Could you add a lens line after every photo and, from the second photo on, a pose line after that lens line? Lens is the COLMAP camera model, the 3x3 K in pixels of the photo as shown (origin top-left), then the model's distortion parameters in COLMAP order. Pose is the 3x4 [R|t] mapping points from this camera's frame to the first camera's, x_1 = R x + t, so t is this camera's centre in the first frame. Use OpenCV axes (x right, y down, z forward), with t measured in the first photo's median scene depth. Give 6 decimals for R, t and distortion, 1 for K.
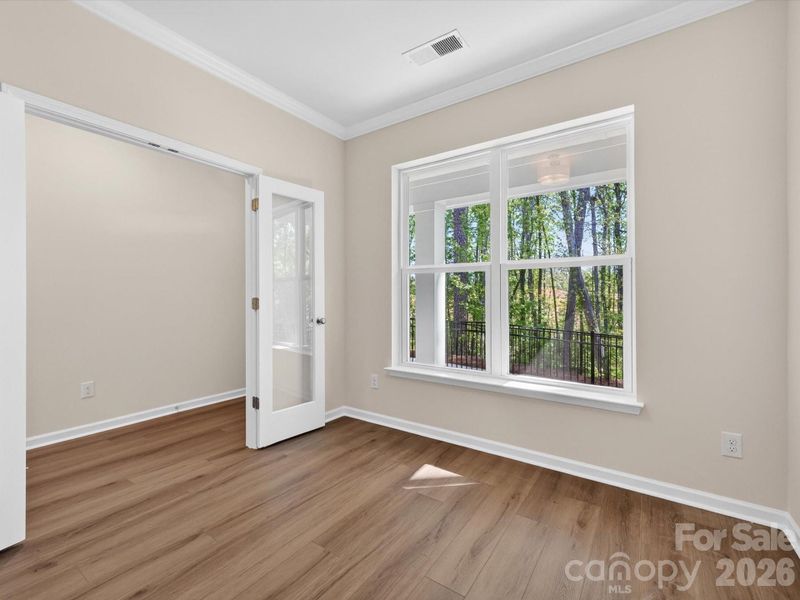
lens RADIAL K [[357.0, 0, 400.0], [0, 357.0, 300.0], [0, 0, 1]] dist [0.002208, -0.000079]
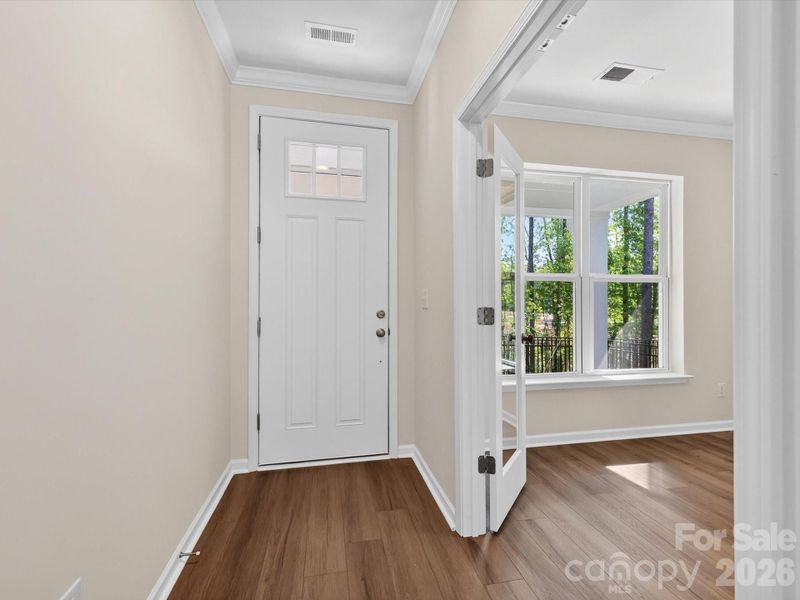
lens RADIAL K [[357.0, 0, 400.0], [0, 357.0, 300.0], [0, 0, 1]] dist [0.002208, -0.000079]
pose [[0.690044, 0.005700, 0.723745, -1.092678], [0.000561, 0.999964, -0.008411, -0.013931], [-0.723767, 0.006210, 0.690016, 0.719999]]
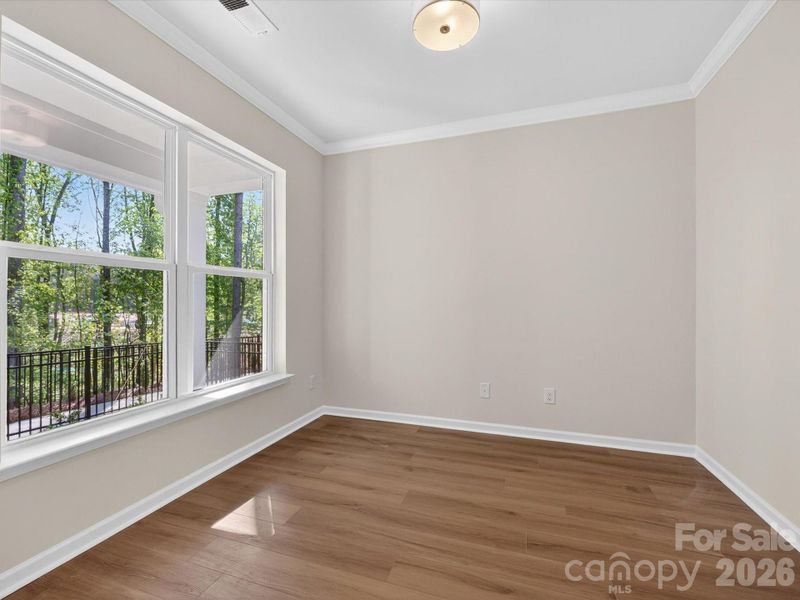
lens RADIAL K [[358.9, 0, 399.0], [0, 358.9, 299.6], [0, 0, 1]] dist [-0.000095, 0.000602]
pose [[-0.270017, 0.002923, 0.962851, -0.764343], [0.002667, 0.999994, -0.002287, -0.014566], [-0.962852, 0.001951, -0.270023, 0.829049]]
